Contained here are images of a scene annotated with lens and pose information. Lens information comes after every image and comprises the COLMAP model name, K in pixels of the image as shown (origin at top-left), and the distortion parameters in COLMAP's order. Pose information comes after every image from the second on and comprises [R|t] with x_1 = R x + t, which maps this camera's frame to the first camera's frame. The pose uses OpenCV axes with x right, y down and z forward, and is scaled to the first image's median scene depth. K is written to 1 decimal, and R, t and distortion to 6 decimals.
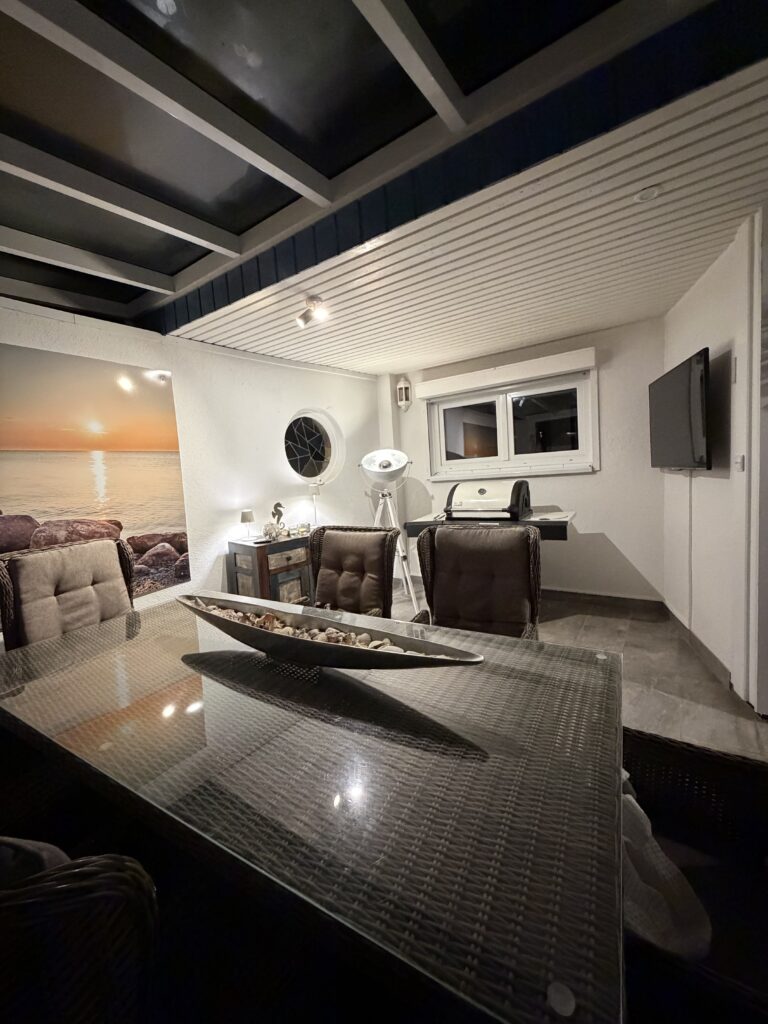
lens RADIAL K [[407.6, 0, 384.5], [0, 407.6, 510.8], [0, 0, 1]] dist [-0.001669, 0.000242]
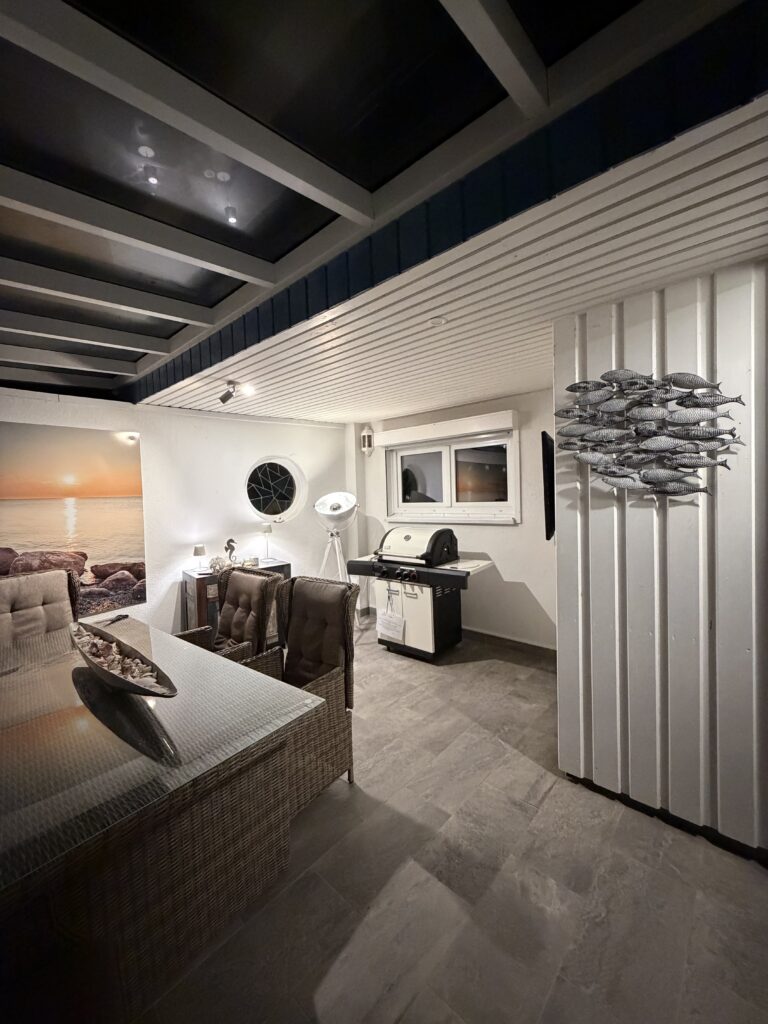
lens RADIAL K [[407.6, 0, 383.3], [0, 407.6, 511.8], [0, 0, 1]] dist [-0.001669, 0.000242]
pose [[0.989875, 0.041862, -0.135630, 0.365784], [-0.047429, 0.998149, -0.038076, -0.082599], [0.133785, 0.044124, 0.990028, -0.112270]]
